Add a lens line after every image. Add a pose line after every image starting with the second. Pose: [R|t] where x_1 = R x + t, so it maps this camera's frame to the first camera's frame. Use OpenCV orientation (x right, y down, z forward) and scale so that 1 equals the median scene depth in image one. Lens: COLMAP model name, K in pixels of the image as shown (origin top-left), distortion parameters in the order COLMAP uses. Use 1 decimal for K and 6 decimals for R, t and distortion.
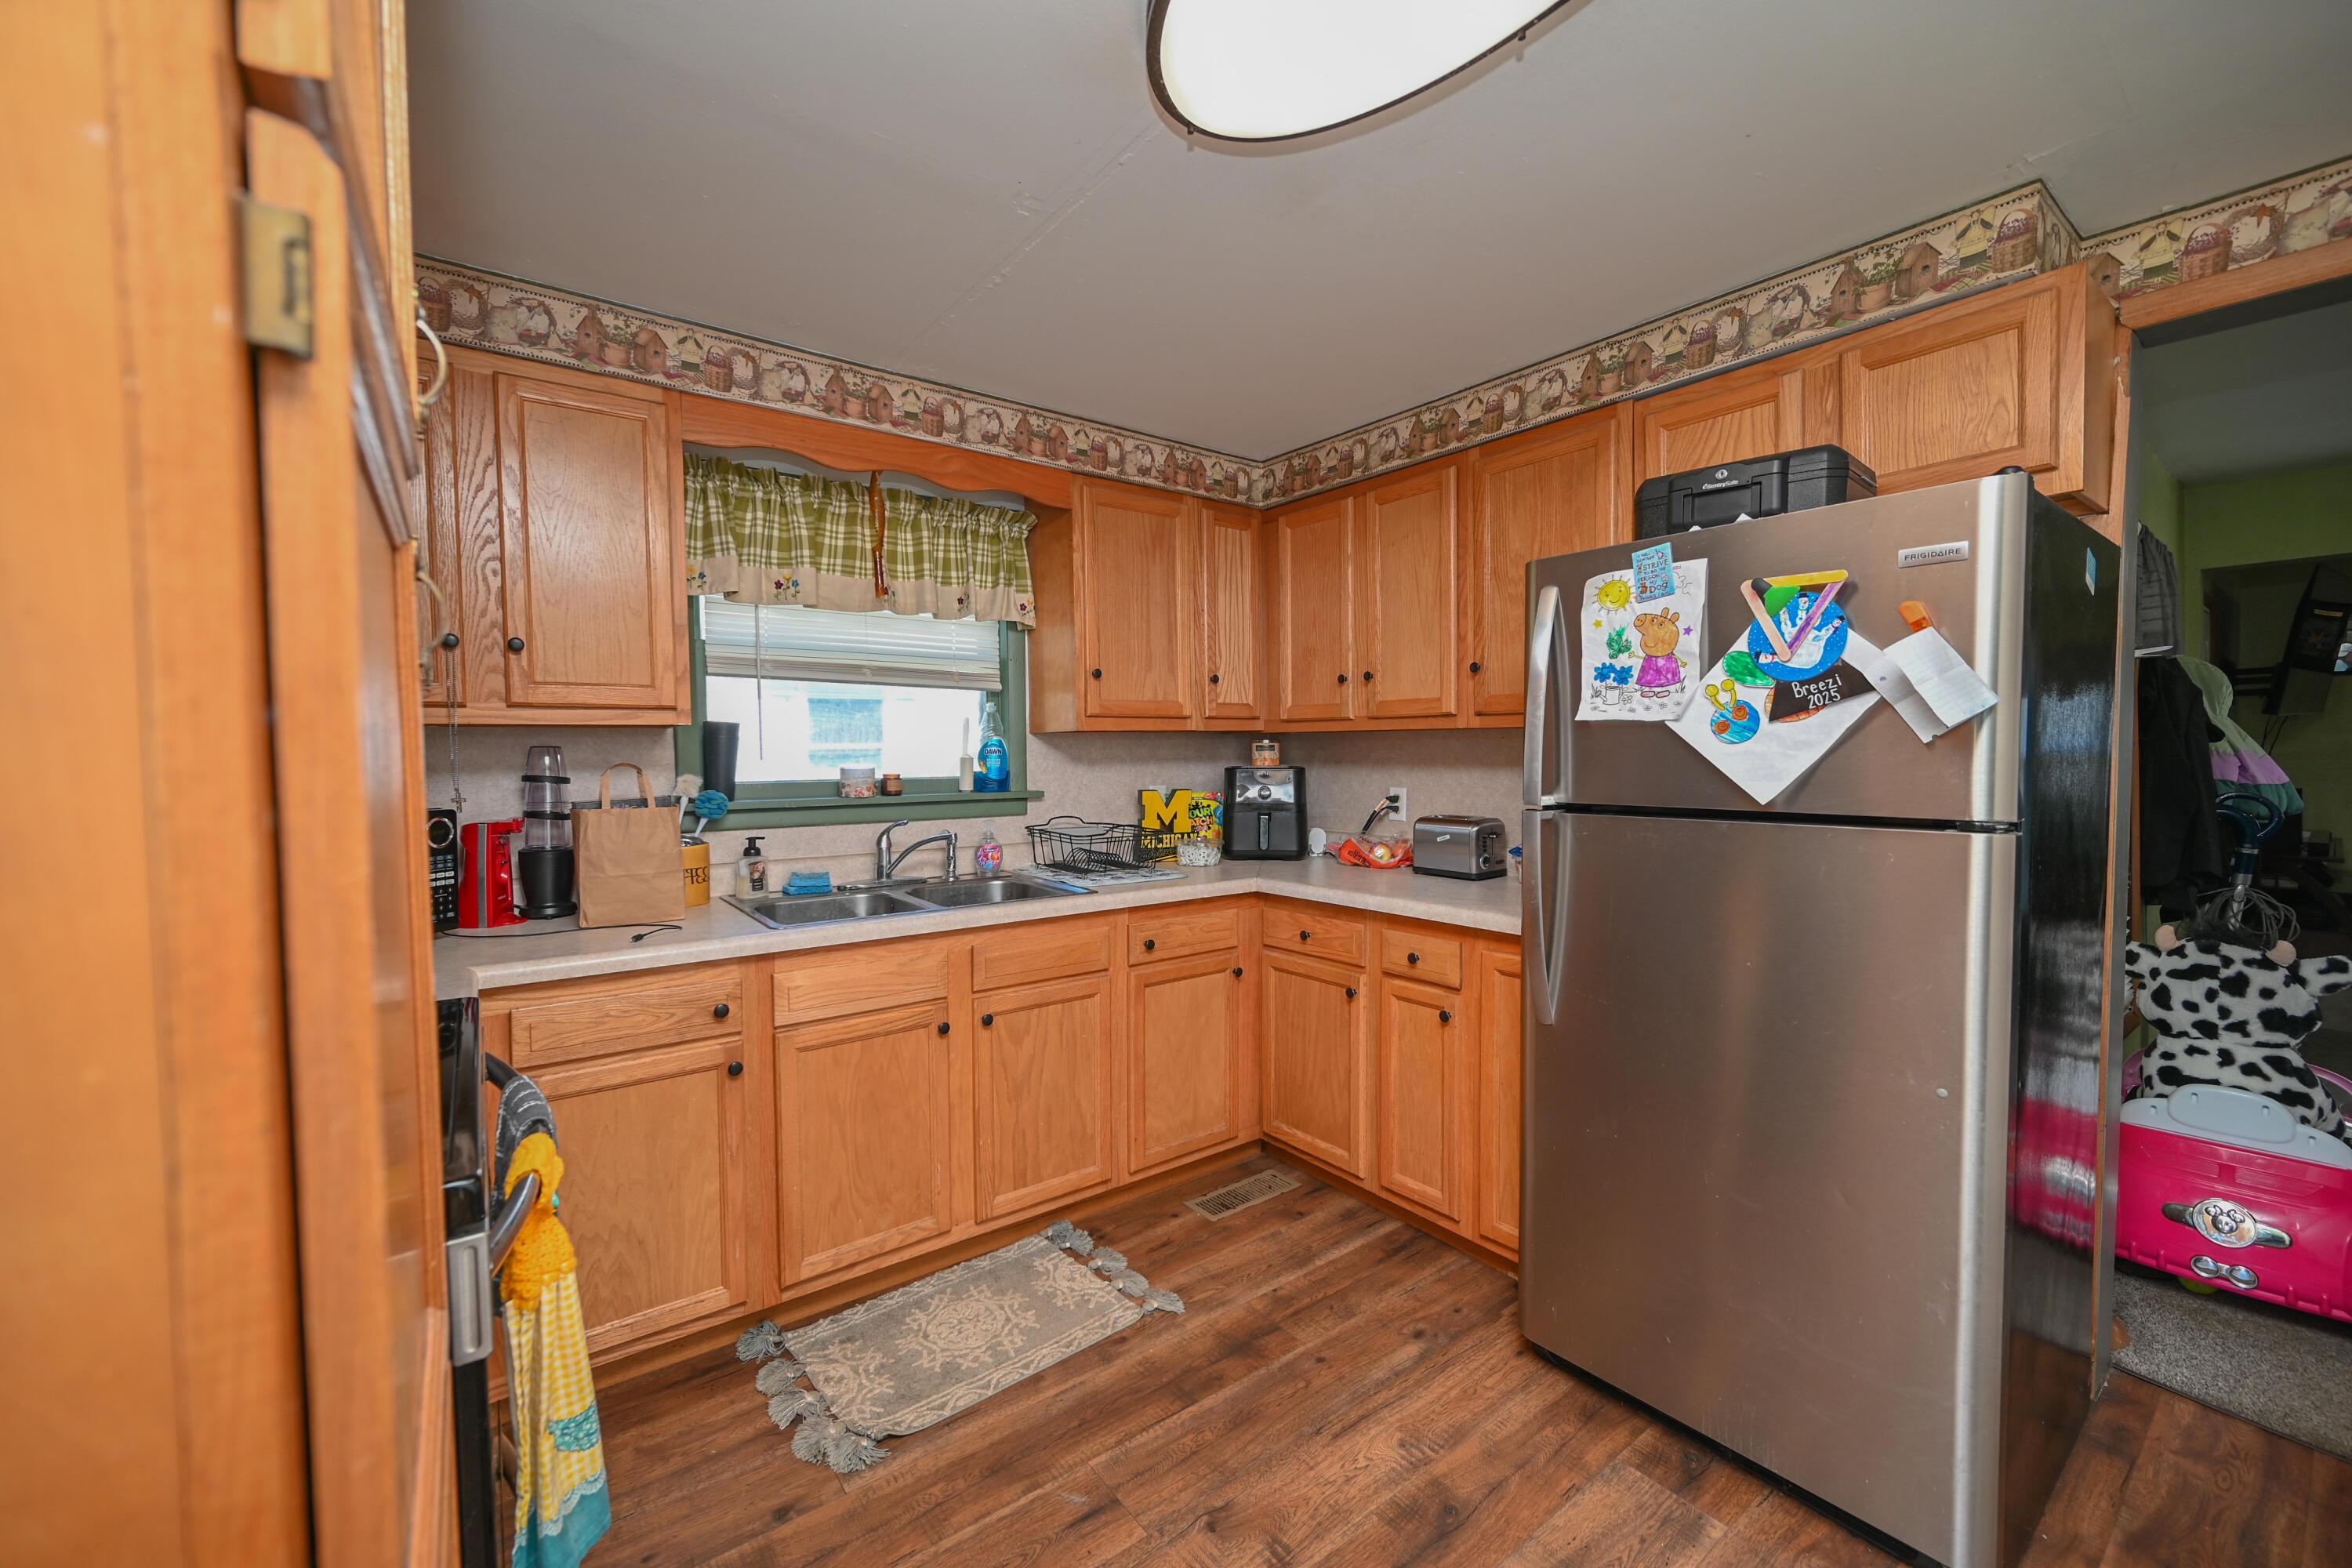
lens RADIAL K [[918.0, 0, 1174.9], [0, 918.0, 787.5], [0, 0, 1]] dist [-0.002592, 0.000006]
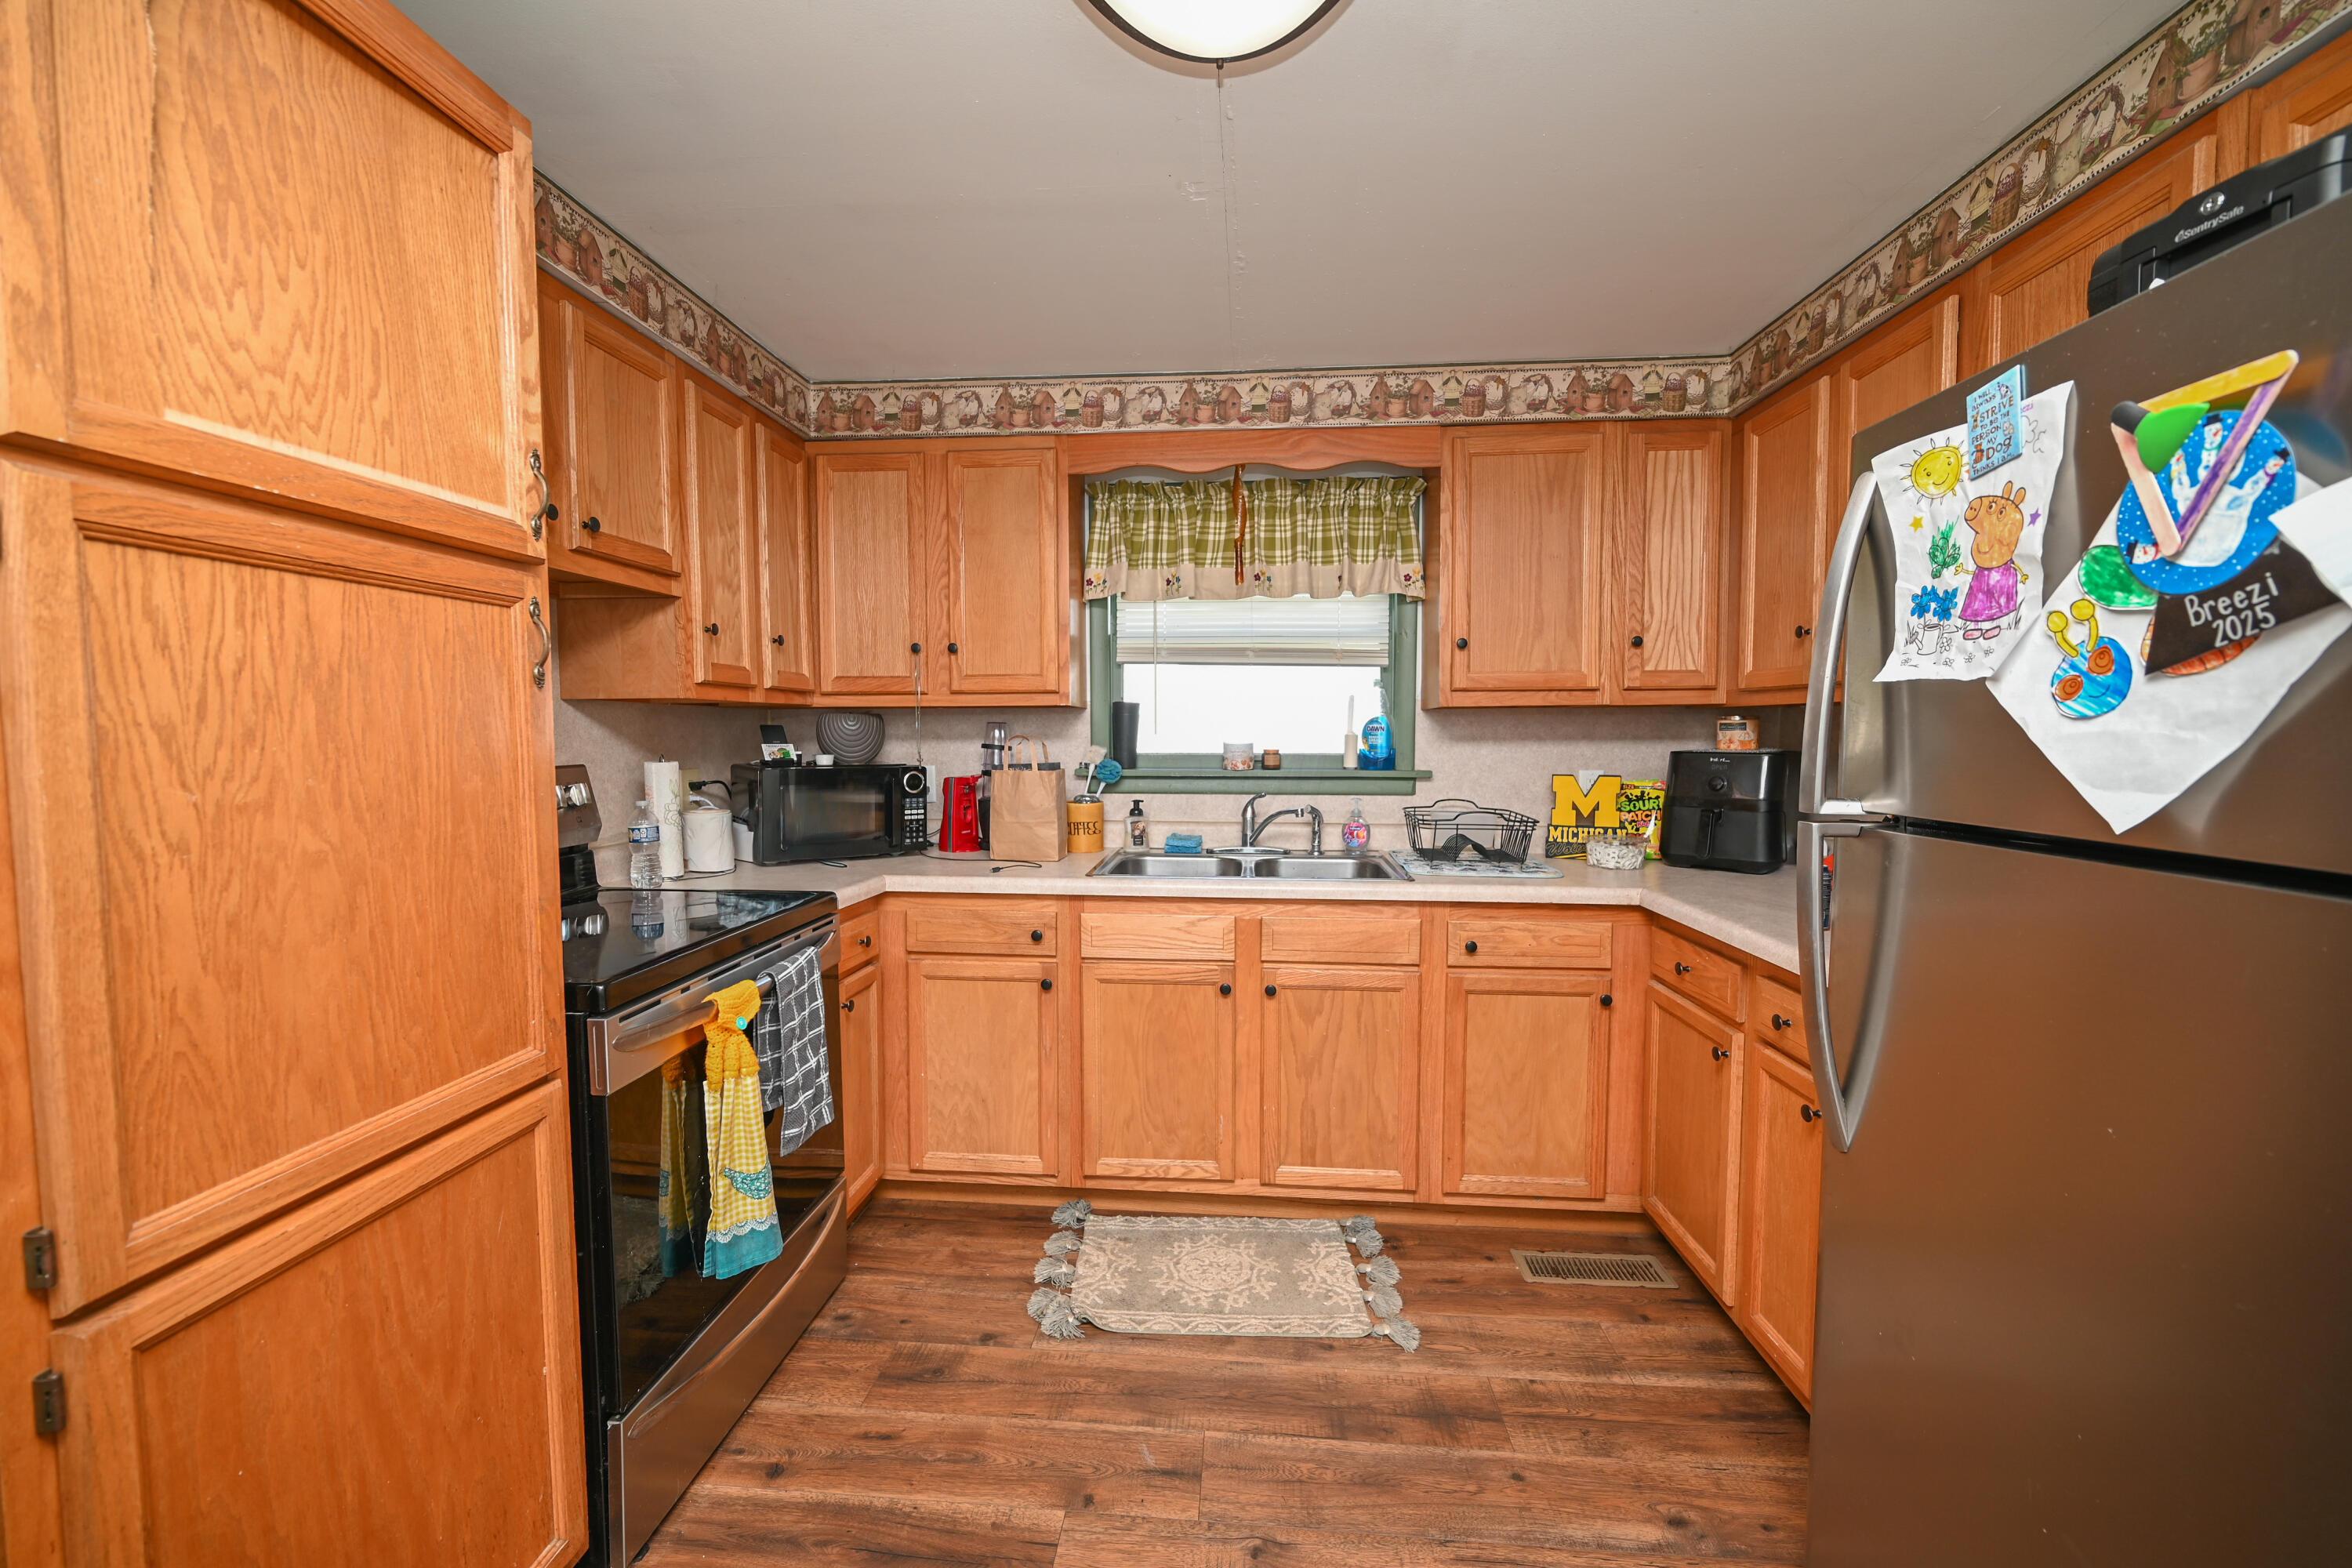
lens RADIAL K [[918.0, 0, 1176.0], [0, 918.0, 779.6], [0, 0, 1]] dist [-0.002592, 0.000006]
pose [[0.747168, 0.042494, -0.663275, 0.368730], [-0.032648, 0.999096, 0.027232, -0.005847], [0.663833, 0.001308, 0.747880, 0.156364]]
